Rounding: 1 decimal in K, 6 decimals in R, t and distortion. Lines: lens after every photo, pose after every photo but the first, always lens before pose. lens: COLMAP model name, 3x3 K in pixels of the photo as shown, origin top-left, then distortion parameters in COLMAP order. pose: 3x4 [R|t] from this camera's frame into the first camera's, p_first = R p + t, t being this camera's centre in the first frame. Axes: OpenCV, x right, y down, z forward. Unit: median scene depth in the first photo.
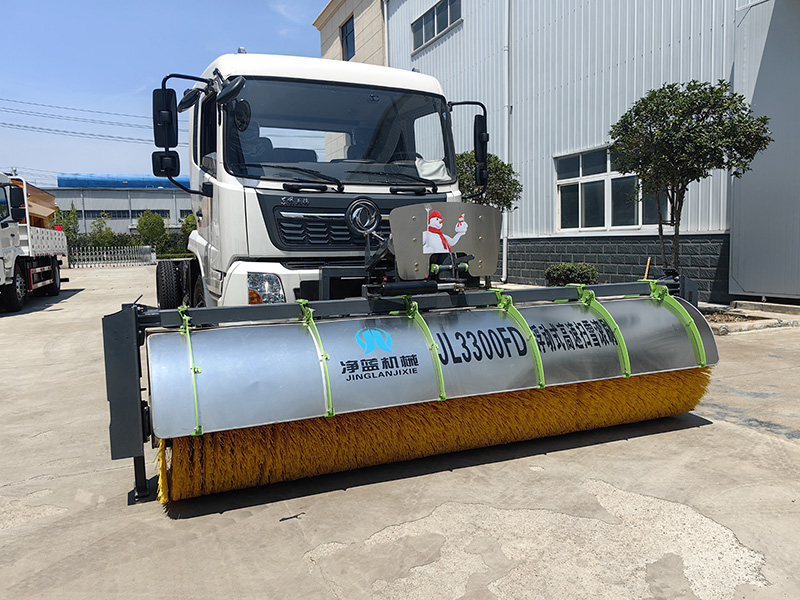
lens RADIAL K [[620.2, 0, 406.5], [0, 620.2, 298.2], [0, 0, 1]] dist [0.055627, -0.073415]
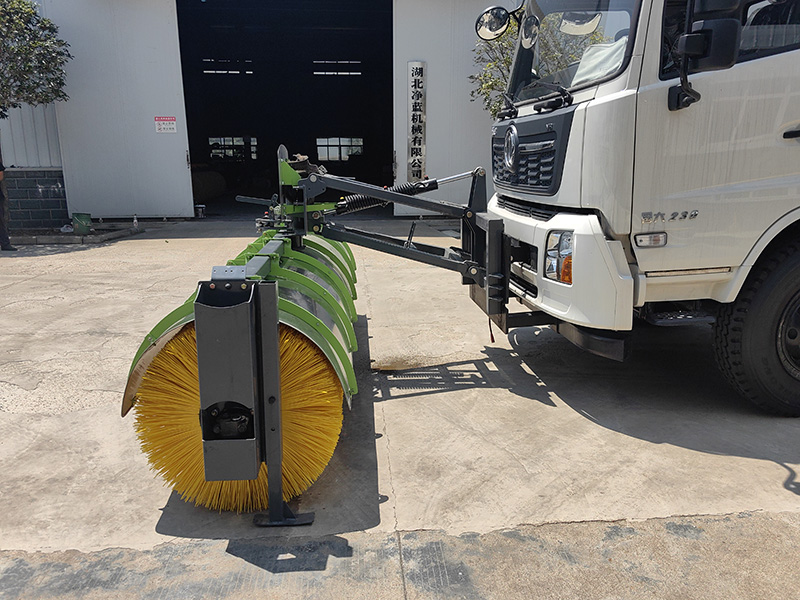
lens RADIAL K [[620.2, 0, 406.5], [0, 620.2, 298.2], [0, 0, 1]] dist [0.055627, -0.073415]
pose [[-0.309321, 0.230804, -0.922524, 0.791982], [-0.074831, 0.961184, 0.265567, -0.156524], [0.948009, 0.151178, -0.280043, 1.183928]]
